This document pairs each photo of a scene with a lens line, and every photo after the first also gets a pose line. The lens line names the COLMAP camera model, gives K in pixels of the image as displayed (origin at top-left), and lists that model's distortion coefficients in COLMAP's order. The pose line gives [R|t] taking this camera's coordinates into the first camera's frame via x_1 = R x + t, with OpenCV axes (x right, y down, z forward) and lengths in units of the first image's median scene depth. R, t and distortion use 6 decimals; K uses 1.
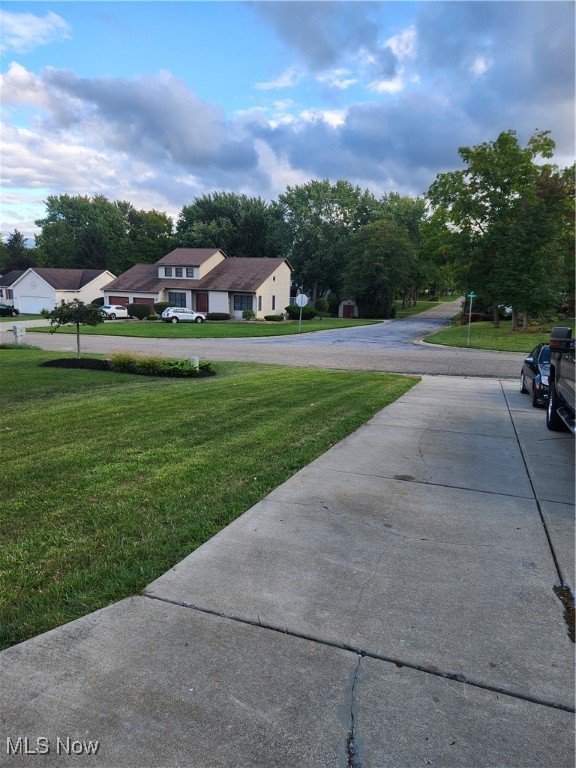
lens RADIAL K [[518.1, 0, 288.1], [0, 518.1, 384.0], [0, 0, 1]] dist [0.037987, -0.003674]
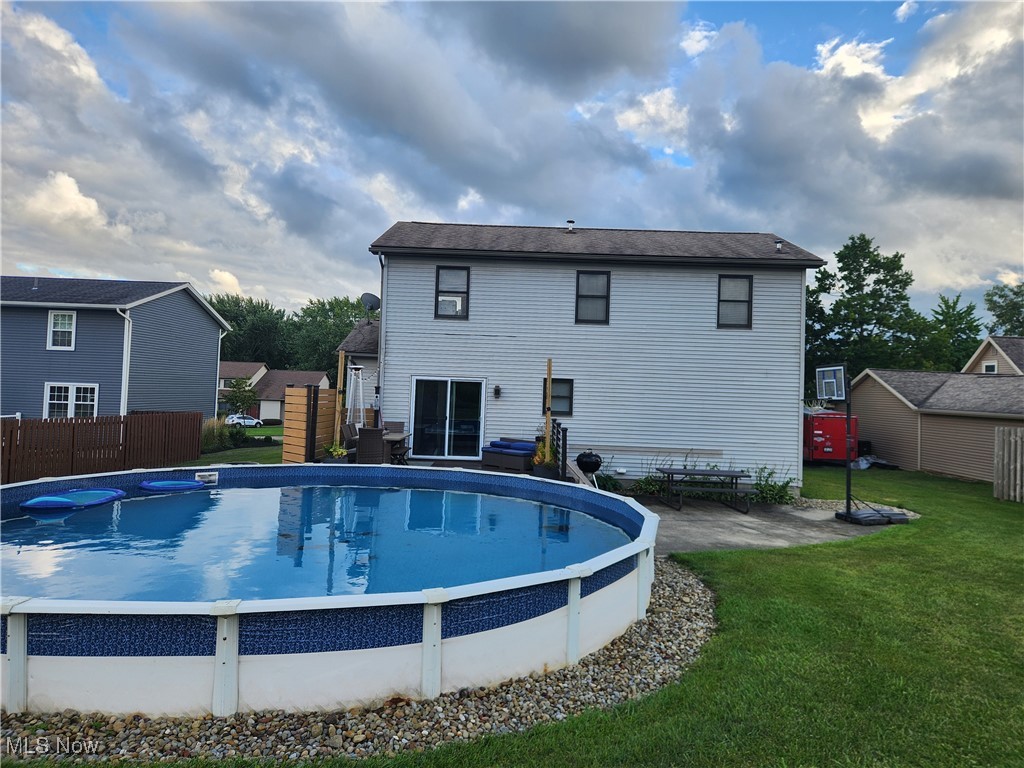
lens RADIAL K [[690.7, 0, 512.1], [0, 690.7, 383.9], [0, 0, 1]] dist [0.037987, -0.003674]
pose [[0.932513, 0.031193, 0.359787, -0.168711], [0.041327, 0.980500, -0.192123, 0.087980], [-0.358764, 0.194026, 0.913040, -0.519483]]
